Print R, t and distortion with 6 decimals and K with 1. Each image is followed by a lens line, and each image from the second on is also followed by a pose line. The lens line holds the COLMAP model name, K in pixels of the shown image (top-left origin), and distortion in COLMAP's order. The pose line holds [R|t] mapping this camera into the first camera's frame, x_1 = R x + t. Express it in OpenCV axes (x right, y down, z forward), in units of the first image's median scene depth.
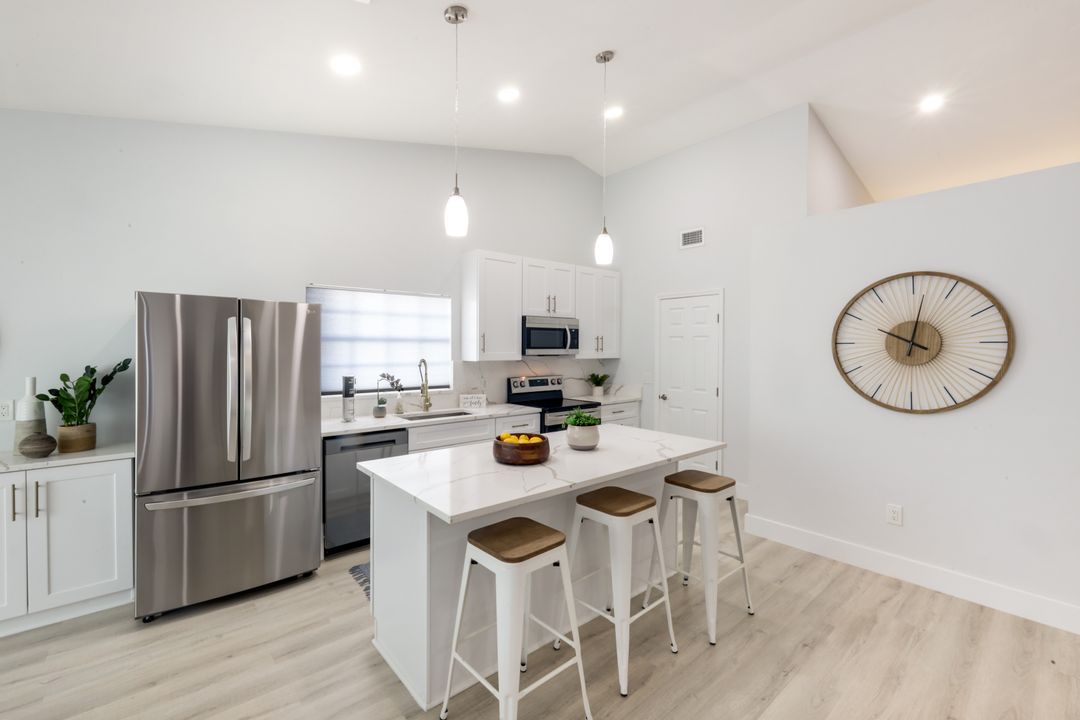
lens RADIAL K [[457.3, 0, 533.9], [0, 457.3, 358.1], [0, 0, 1]] dist [-0.000367, 0.000029]
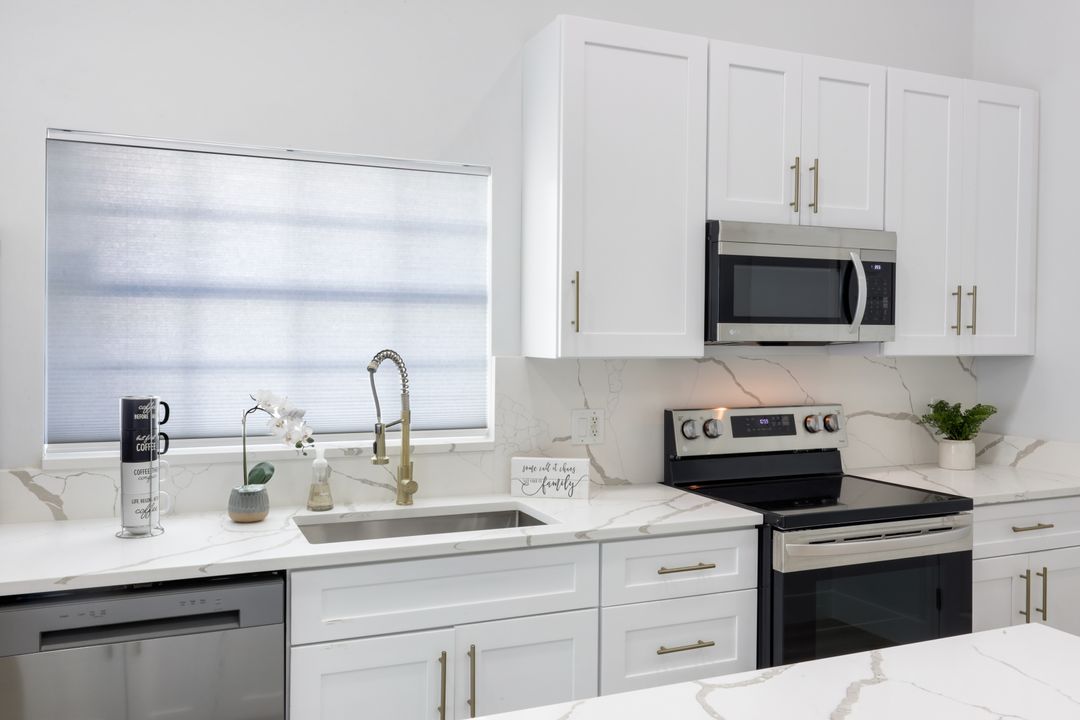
lens RADIAL K [[848.6, 0, 529.4], [0, 848.6, 355.0], [0, 0, 1]] dist [0.008262, 0.001503]
pose [[0.952558, 0.008936, -0.304226, 0.040290], [-0.010016, 0.999948, -0.001990, 0.005766], [0.304193, 0.004943, 0.952598, 0.403416]]
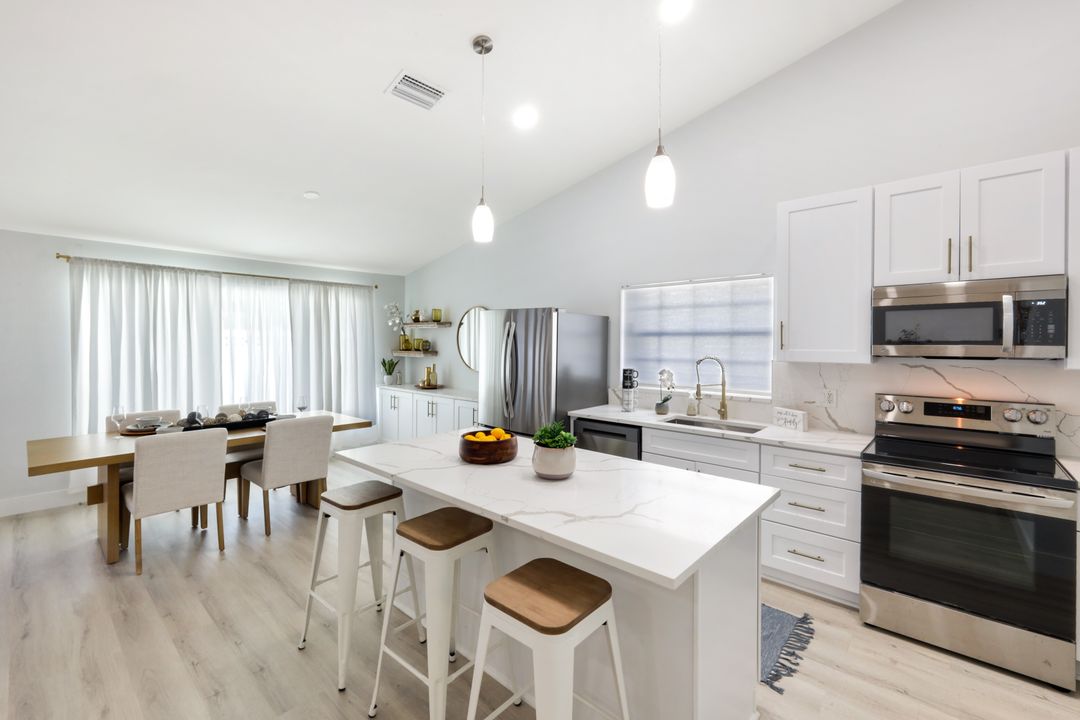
lens RADIAL K [[459.7, 0, 550.1], [0, 459.7, 342.7], [0, 0, 1]] dist [0.000367, -0.000035]
pose [[0.150653, 0.001122, -0.988586, 0.506531], [-0.023879, 0.999712, -0.002505, -0.011545], [0.988298, 0.023984, 0.150636, 0.530803]]
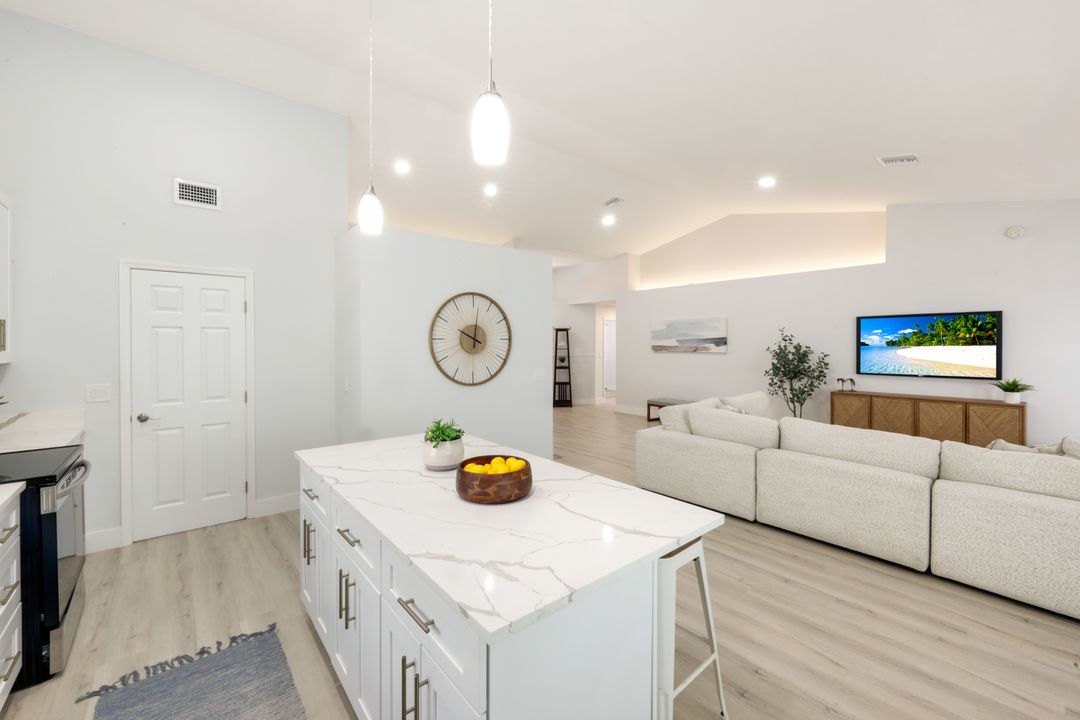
lens RADIAL K [[437.3, 0, 542.8], [0, 437.3, 348.8], [0, 0, 1]] dist [-0.000605, 0.000050]
pose [[0.003089, -0.016282, 0.999863, -0.398475], [0.023724, 0.999587, 0.016204, -0.012483], [-0.999714, 0.023670, 0.003474, 0.492534]]
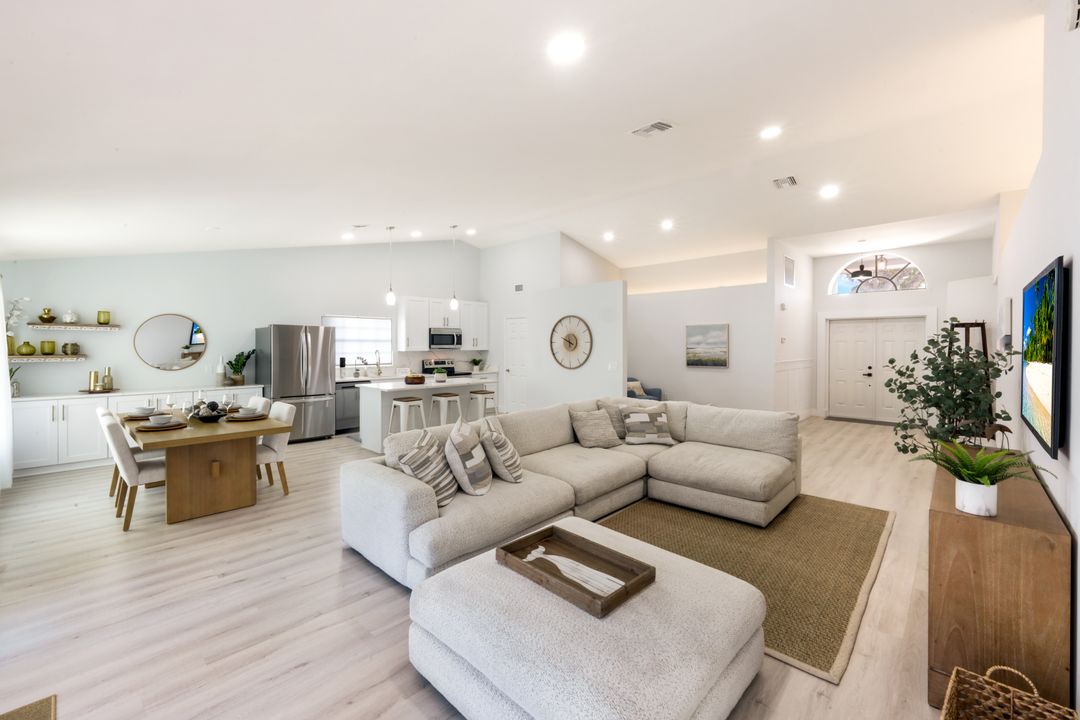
lens RADIAL K [[440.0, 0, 531.0], [0, 440.0, 345.8], [0, 0, 1]] dist [0.000131, 0.000059]
pose [[0.994148, -0.001856, 0.108008, 0.212673], [0.003989, 0.999801, -0.019540, 0.022839], [-0.107951, 0.019857, 0.993958, -0.962163]]
